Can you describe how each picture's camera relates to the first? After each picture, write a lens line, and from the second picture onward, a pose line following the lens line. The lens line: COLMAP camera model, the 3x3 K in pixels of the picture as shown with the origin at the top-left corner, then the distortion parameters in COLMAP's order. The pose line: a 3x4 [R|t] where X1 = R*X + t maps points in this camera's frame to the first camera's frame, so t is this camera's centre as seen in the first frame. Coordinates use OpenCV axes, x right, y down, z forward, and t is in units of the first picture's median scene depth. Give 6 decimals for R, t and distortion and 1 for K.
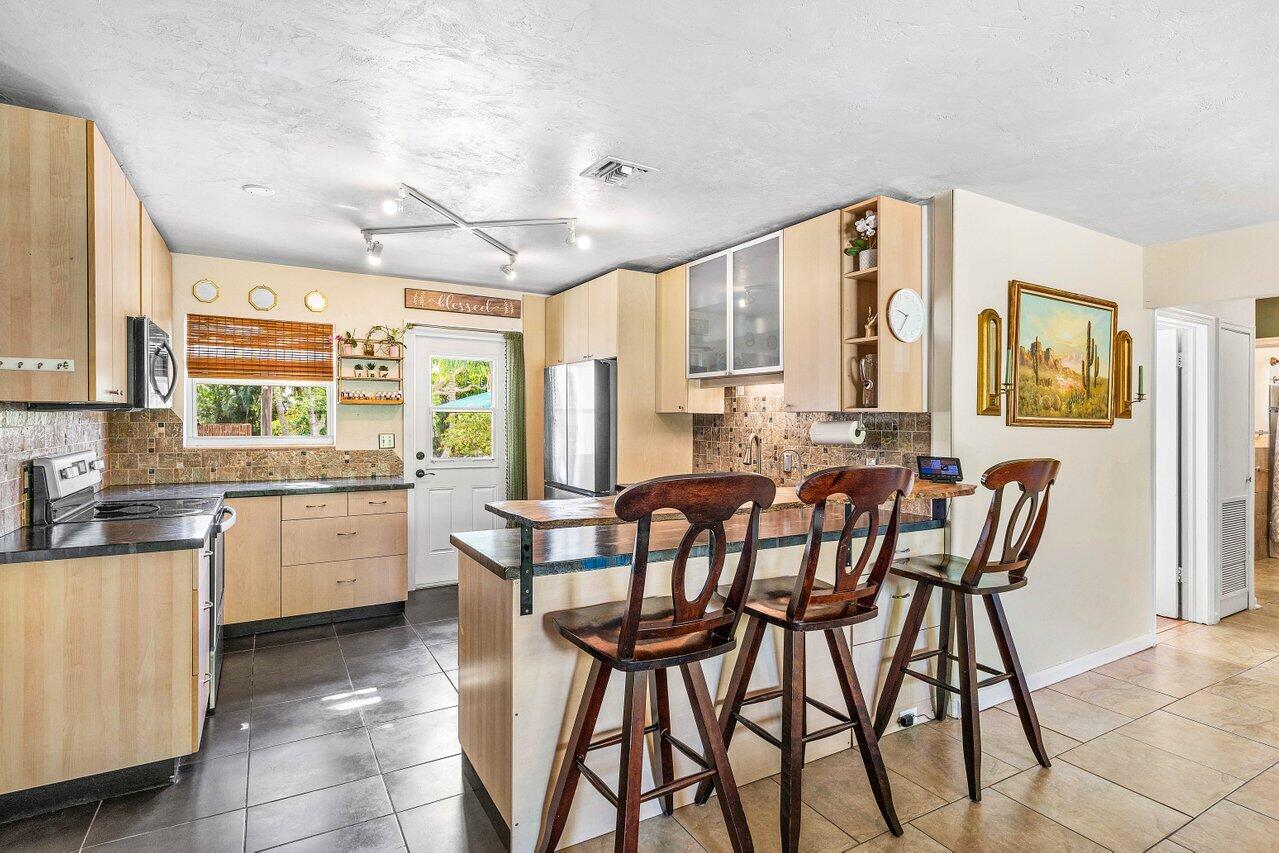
lens RADIAL K [[648.6, 0, 639.5], [0, 648.6, 426.5], [0, 0, 1]] dist [0.001581, 0.000264]
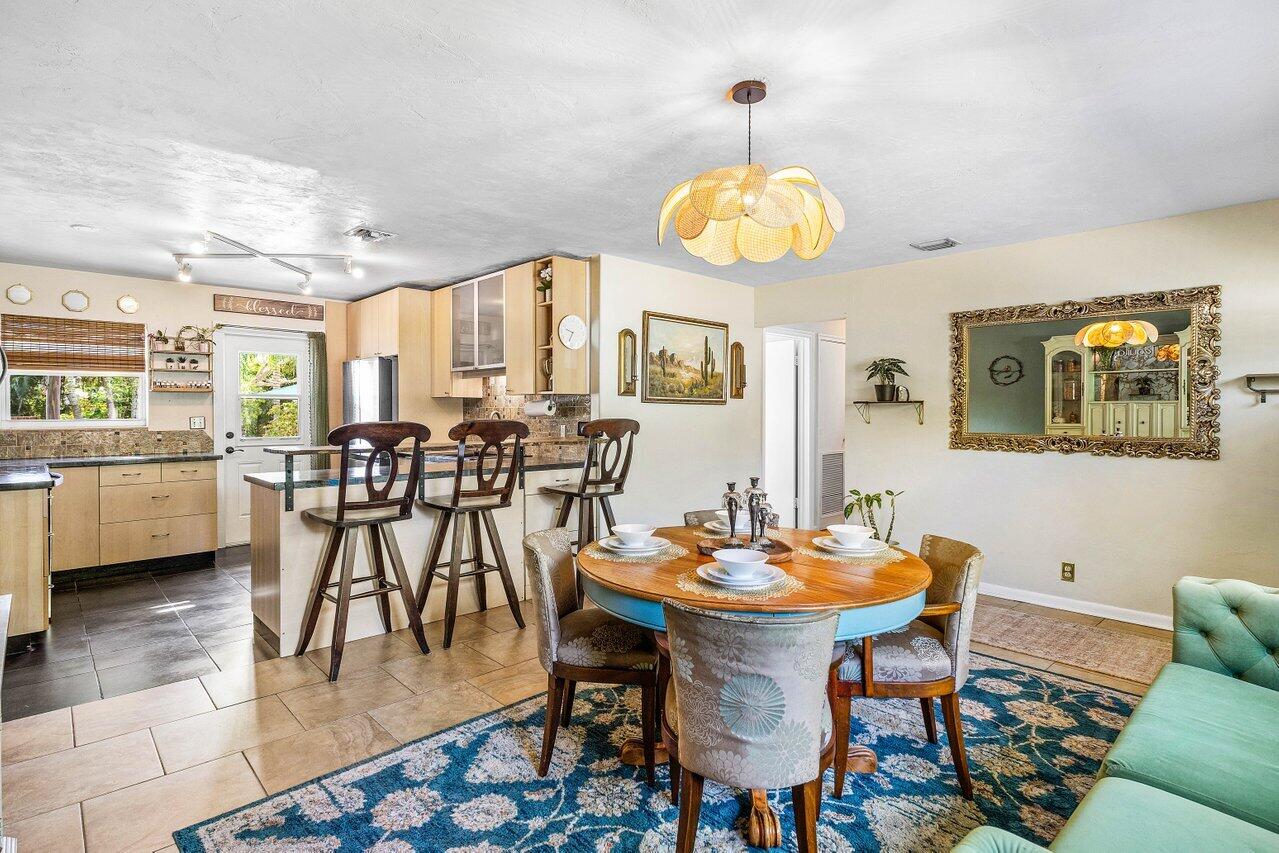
lens RADIAL K [[637.5, 0, 645.8], [0, 637.5, 412.4], [0, 0, 1]] dist [-0.000623, 0.000022]
pose [[0.971606, -0.010659, 0.236365, 0.151267], [0.012560, 0.999900, -0.006539, 0.024344], [-0.236272, 0.009322, 0.971642, -0.375144]]
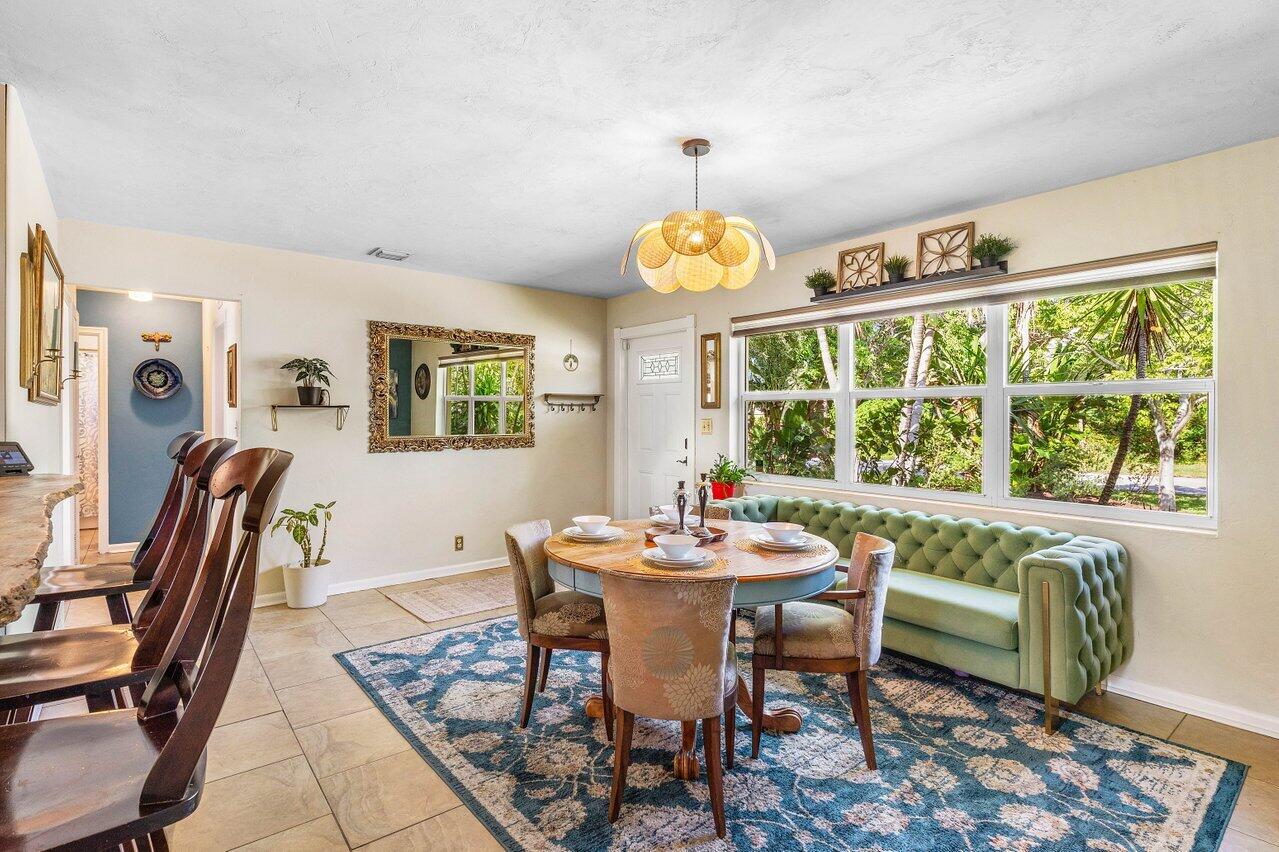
lens RADIAL K [[630.7, 0, 615.4], [0, 630.7, 425.0], [0, 0, 1]] dist [-0.003278, -0.000303]
pose [[-0.145019, -0.033420, 0.988864, -0.232527], [0.019670, 0.999135, 0.036651, 0.001608], [-0.989233, 0.024766, -0.144236, 0.274021]]
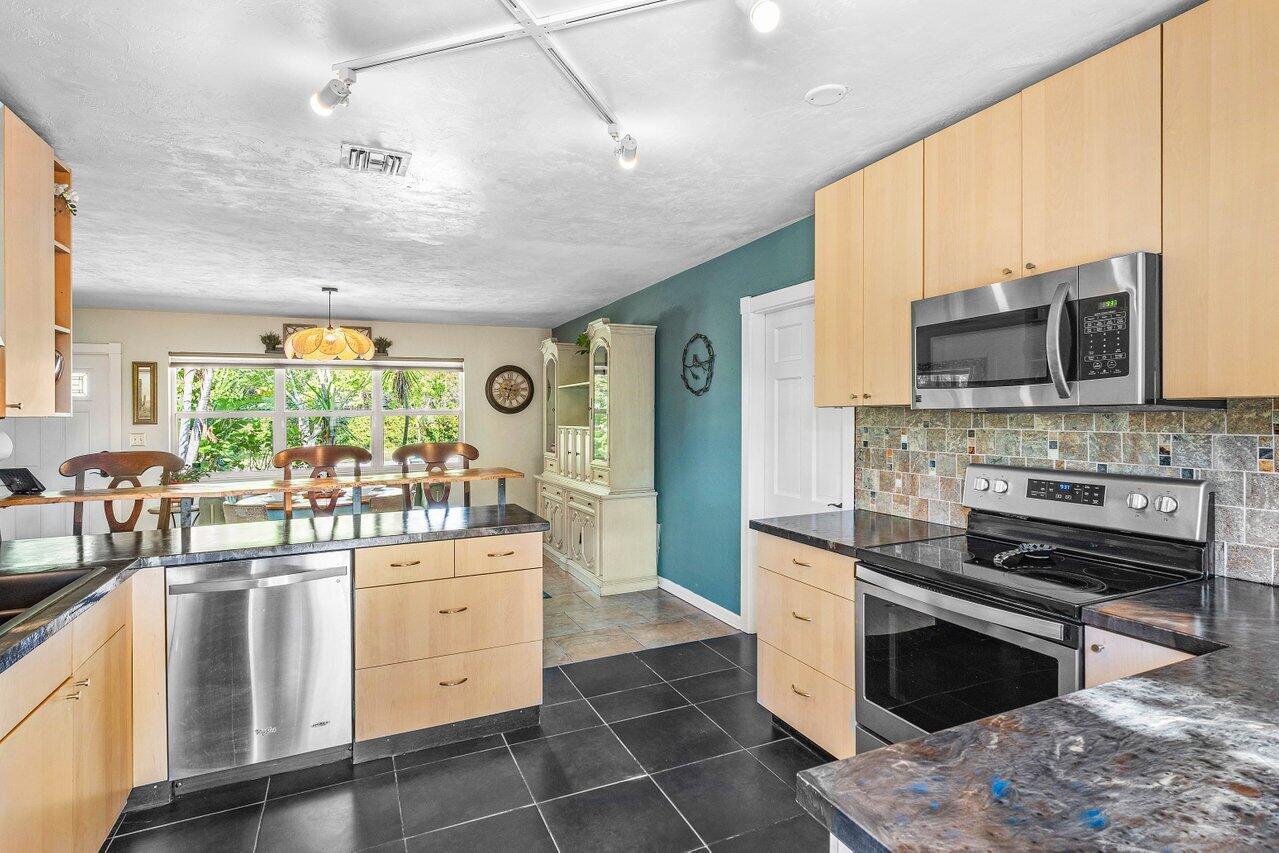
lens RADIAL K [[637.5, 0, 645.8], [0, 637.5, 412.4], [0, 0, 1]] dist [-0.000623, 0.000022]
pose [[-0.995567, 0.001371, 0.094046, -0.331802], [0.002573, 0.999916, 0.012667, -0.024102], [-0.094021, 0.012853, -0.995487, 1.221633]]
